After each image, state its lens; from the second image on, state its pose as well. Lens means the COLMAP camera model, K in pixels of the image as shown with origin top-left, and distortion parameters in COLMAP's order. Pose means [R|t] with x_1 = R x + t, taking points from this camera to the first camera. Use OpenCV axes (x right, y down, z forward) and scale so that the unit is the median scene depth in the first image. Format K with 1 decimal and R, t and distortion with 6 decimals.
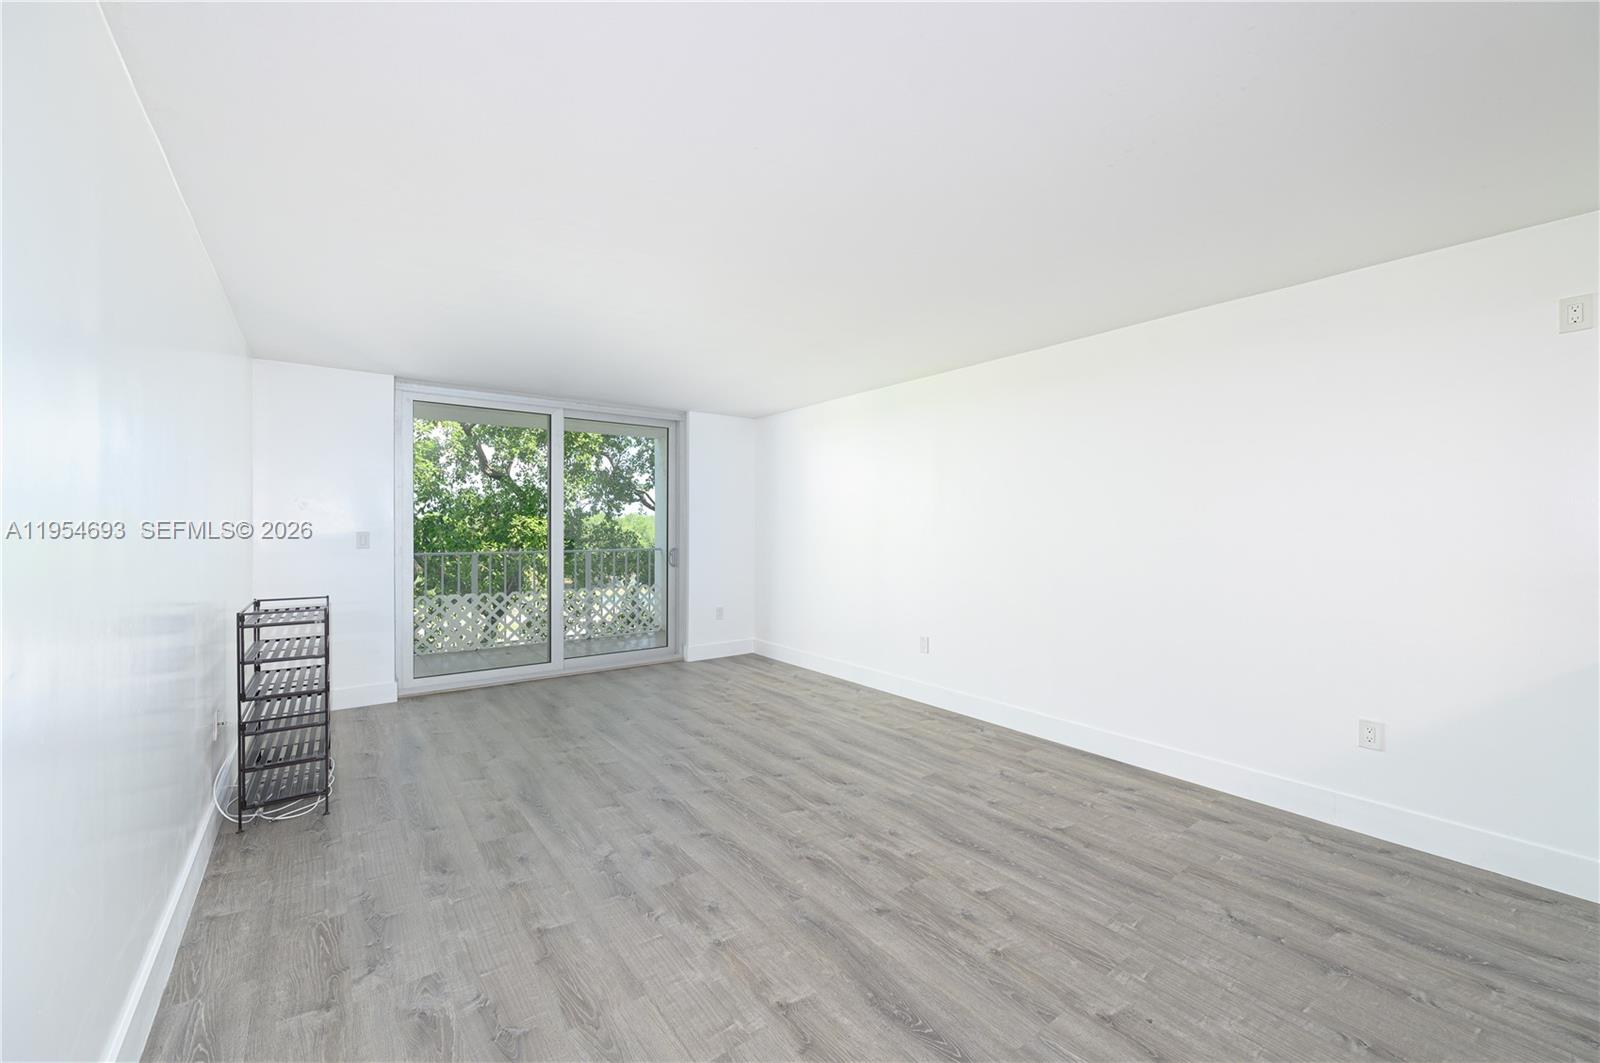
lens RADIAL K [[641.5, 0, 800.7], [0, 641.5, 531.4], [0, 0, 1]] dist [0.002517, -0.000921]
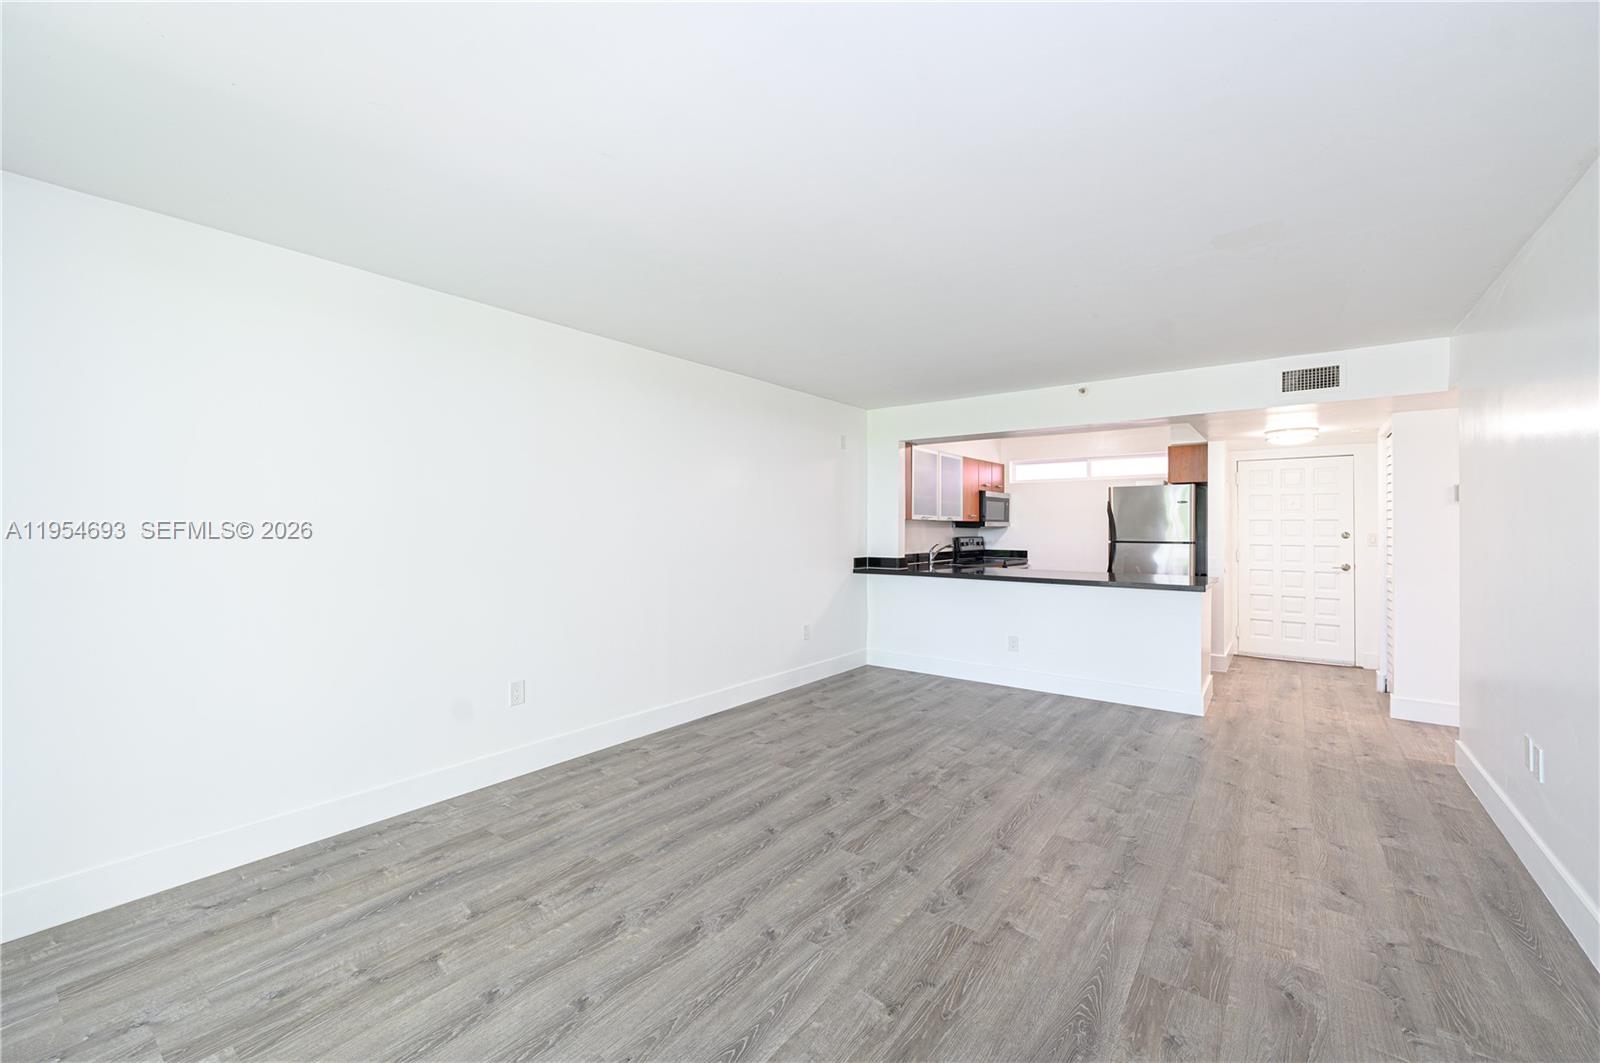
lens RADIAL K [[641.5, 0, 800.7], [0, 641.5, 531.4], [0, 0, 1]] dist [0.002517, -0.000921]
pose [[-0.279162, -0.007732, 0.960213, -0.791946], [0.003141, 0.999955, 0.008965, -0.008569], [-0.960239, 0.005519, -0.279126, 1.251190]]
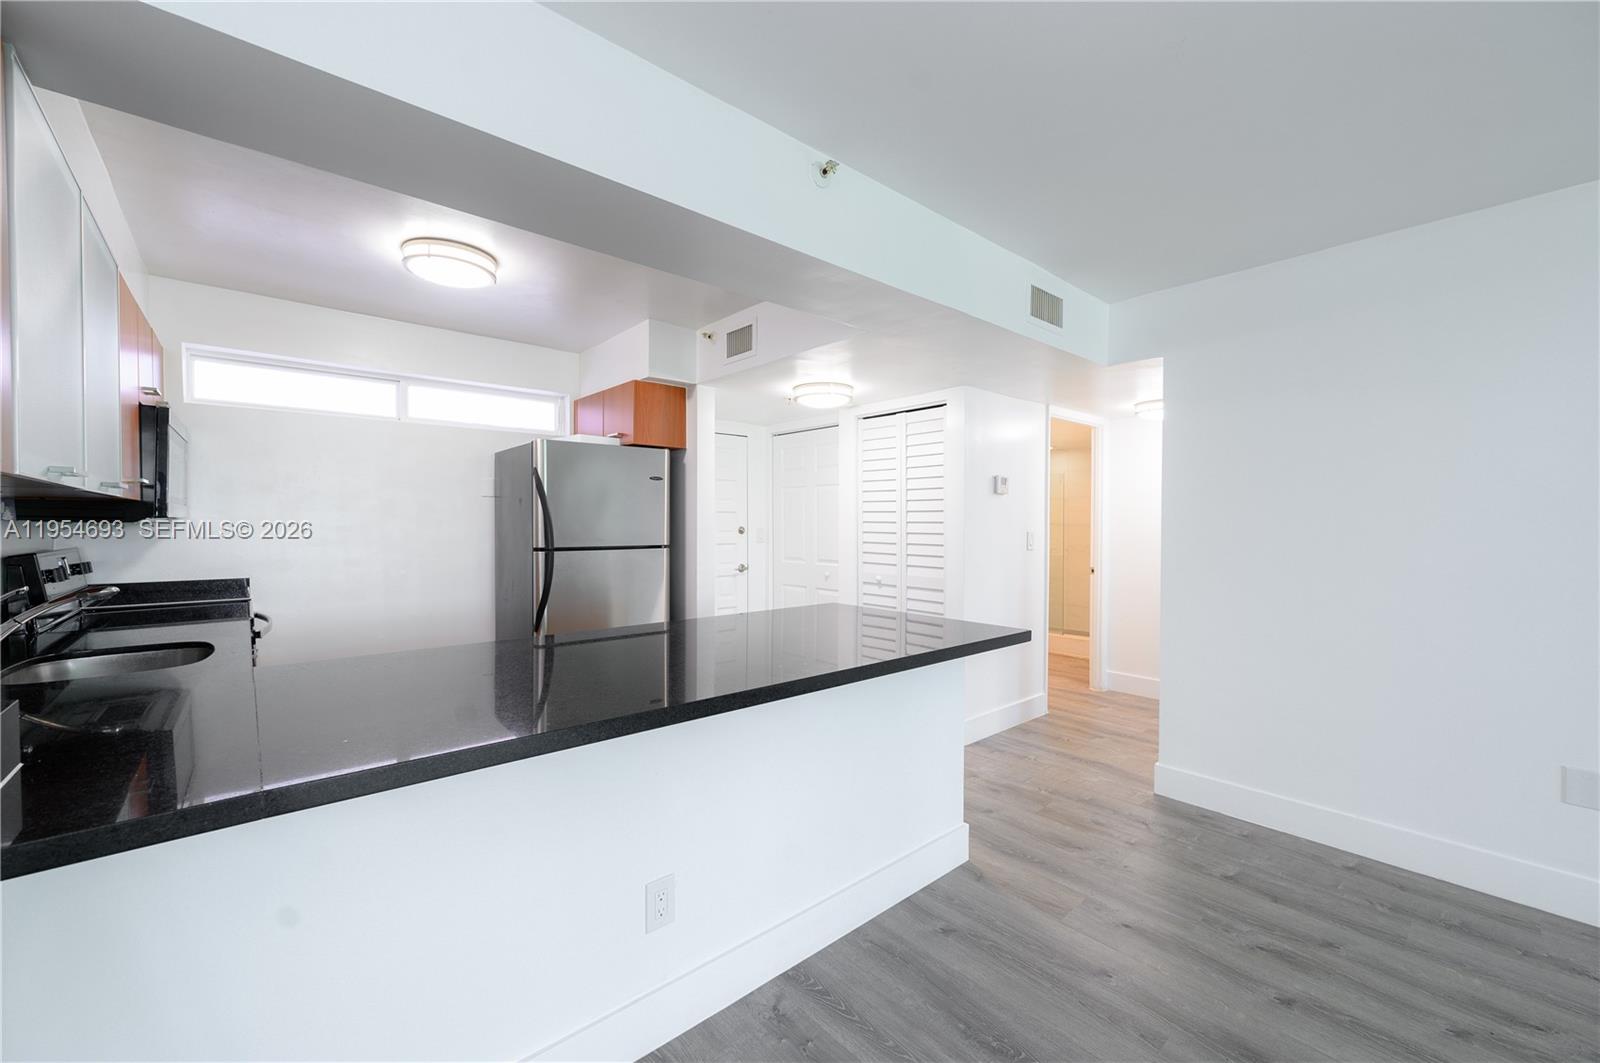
lens RADIAL K [[641.5, 0, 800.7], [0, 641.5, 531.4], [0, 0, 1]] dist [0.002517, -0.000921]
pose [[-0.996860, -0.003028, -0.079130, 0.493572], [-0.004601, 0.999795, 0.019711, -0.005171], [0.079054, 0.020014, -0.996669, 0.802459]]
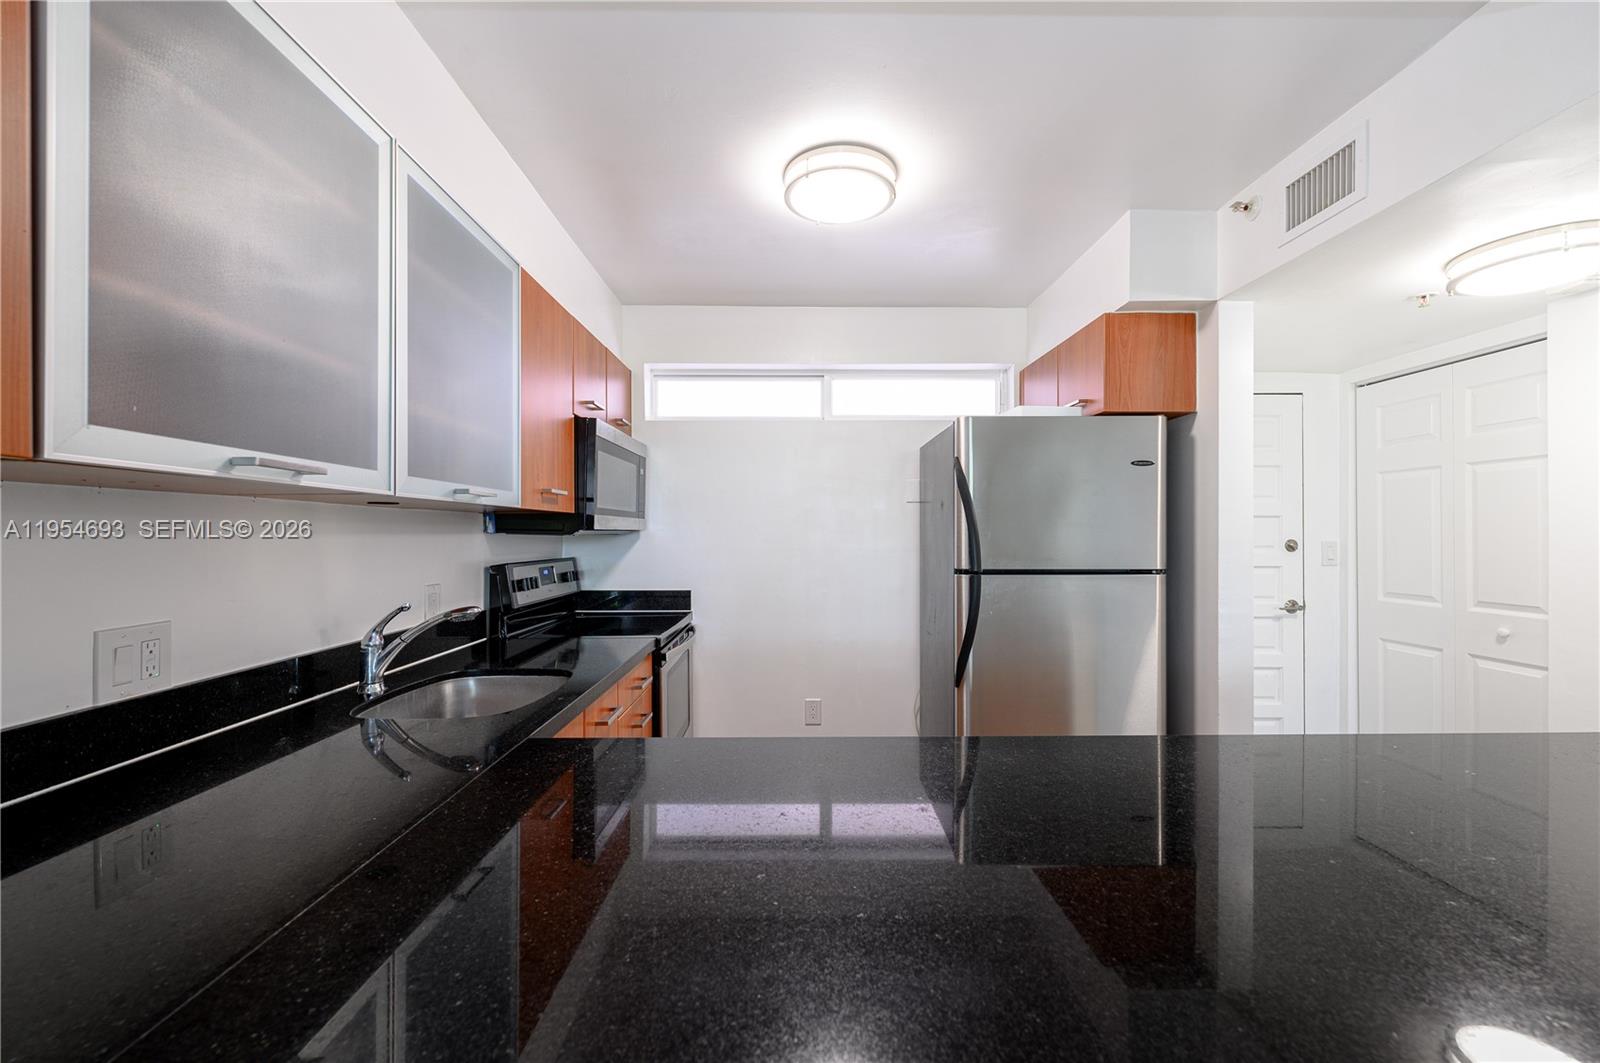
lens RADIAL K [[641.5, 0, 800.7], [0, 641.5, 531.4], [0, 0, 1]] dist [0.002517, -0.000921]
pose [[-0.812269, 0.000812, 0.583283, 0.548325], [0.003048, 0.999991, 0.002852, -0.002913], [-0.583276, 0.004094, -0.812264, 0.469722]]
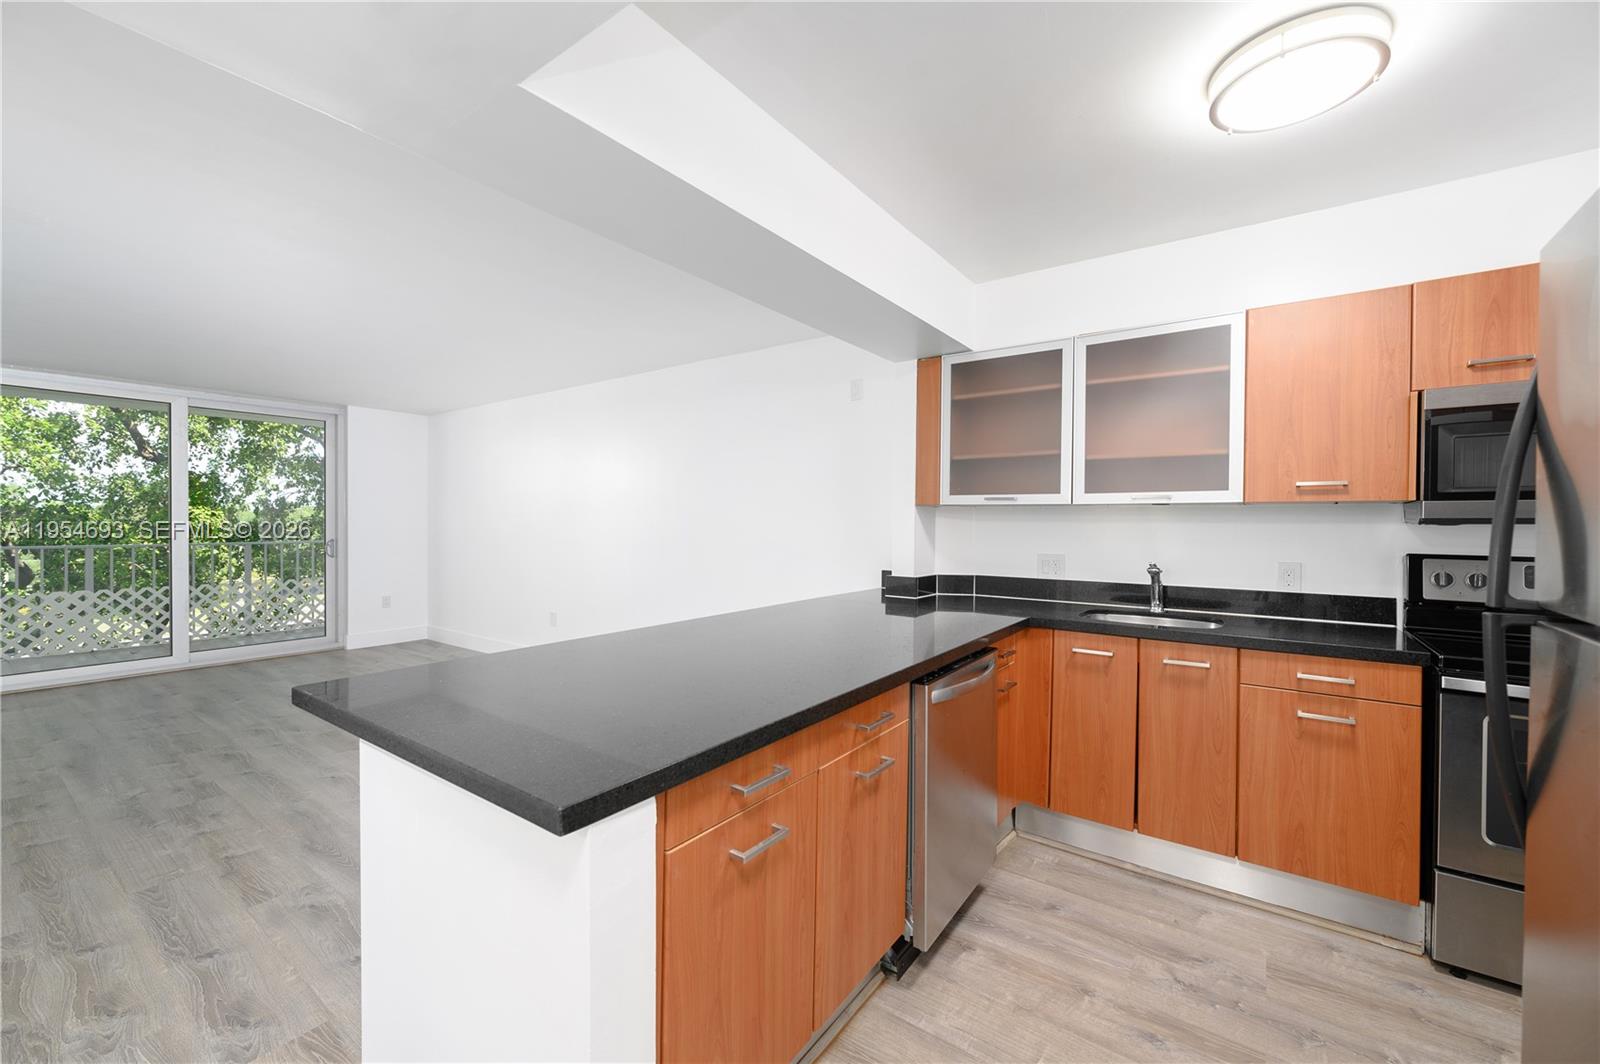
lens RADIAL K [[641.5, 0, 800.7], [0, 641.5, 531.9], [0, 0, 1]] dist [0.002517, -0.000921]
pose [[0.954690, -0.002111, 0.297595, 0.391071], [-0.001137, 0.999942, 0.010742, 0.003285], [-0.297600, -0.010594, 0.954632, -0.371771]]
